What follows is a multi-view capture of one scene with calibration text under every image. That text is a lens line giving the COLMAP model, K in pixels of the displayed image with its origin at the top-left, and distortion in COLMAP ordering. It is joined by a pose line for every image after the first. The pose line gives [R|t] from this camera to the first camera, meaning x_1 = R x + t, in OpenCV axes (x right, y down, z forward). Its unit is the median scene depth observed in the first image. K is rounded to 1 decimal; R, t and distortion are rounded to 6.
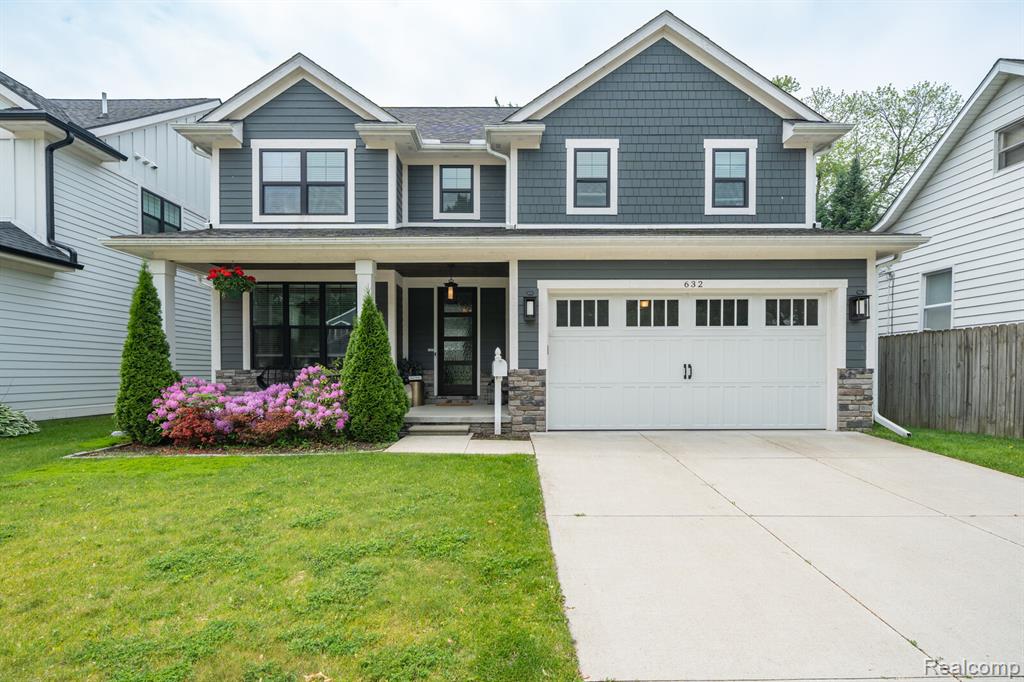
lens RADIAL K [[493.4, 0, 511.2], [0, 493.4, 374.0], [0, 0, 1]] dist [0.000738, 0.000001]
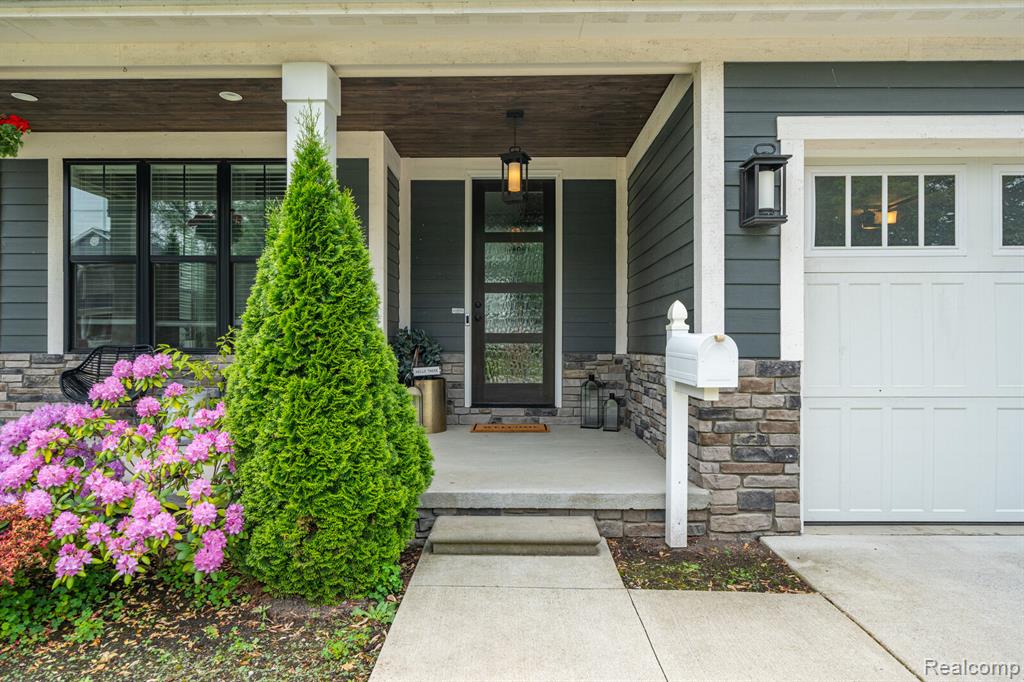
lens RADIAL K [[629.1, 0, 510.6], [0, 629.1, 341.0], [0, 0, 1]] dist [-0.005566, -0.000475]
pose [[0.999821, 0.001564, -0.018829, -0.135183], [-0.001718, 0.999965, -0.008176, -0.020136], [0.018815, 0.008207, 0.999789, 0.532001]]
